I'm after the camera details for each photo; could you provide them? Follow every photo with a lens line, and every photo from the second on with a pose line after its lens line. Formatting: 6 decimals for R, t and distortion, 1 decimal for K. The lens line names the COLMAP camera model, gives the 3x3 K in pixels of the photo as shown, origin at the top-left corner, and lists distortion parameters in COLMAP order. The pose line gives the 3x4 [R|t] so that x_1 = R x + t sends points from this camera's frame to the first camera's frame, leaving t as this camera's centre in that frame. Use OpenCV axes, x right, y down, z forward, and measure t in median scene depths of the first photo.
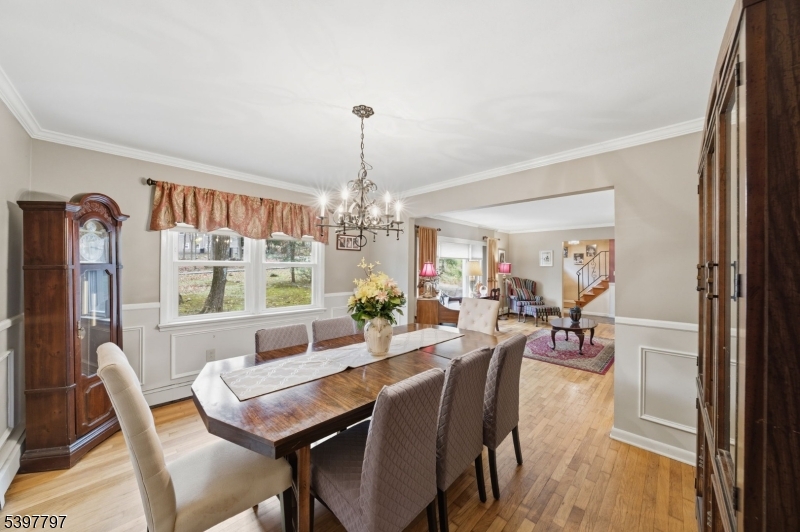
lens RADIAL K [[277.7, 0, 400.2], [0, 277.7, 266.4], [0, 0, 1]] dist [-0.003060, -0.000098]
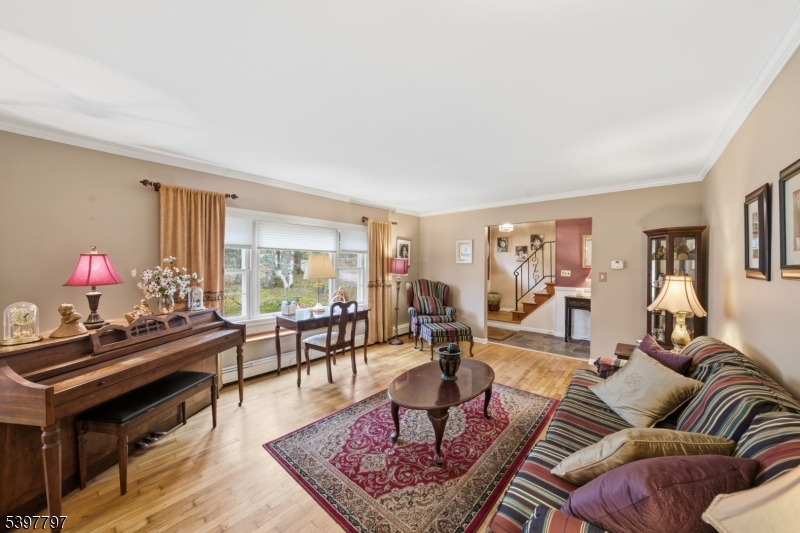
lens RADIAL K [[277.7, 0, 399.6], [0, 277.7, 264.8], [0, 0, 1]] dist [-0.003060, -0.000098]
pose [[0.998620, -0.002369, 0.052466, 0.323383], [0.002240, 0.999994, 0.002510, 0.000899], [-0.052471, -0.002389, 0.998620, 0.321067]]
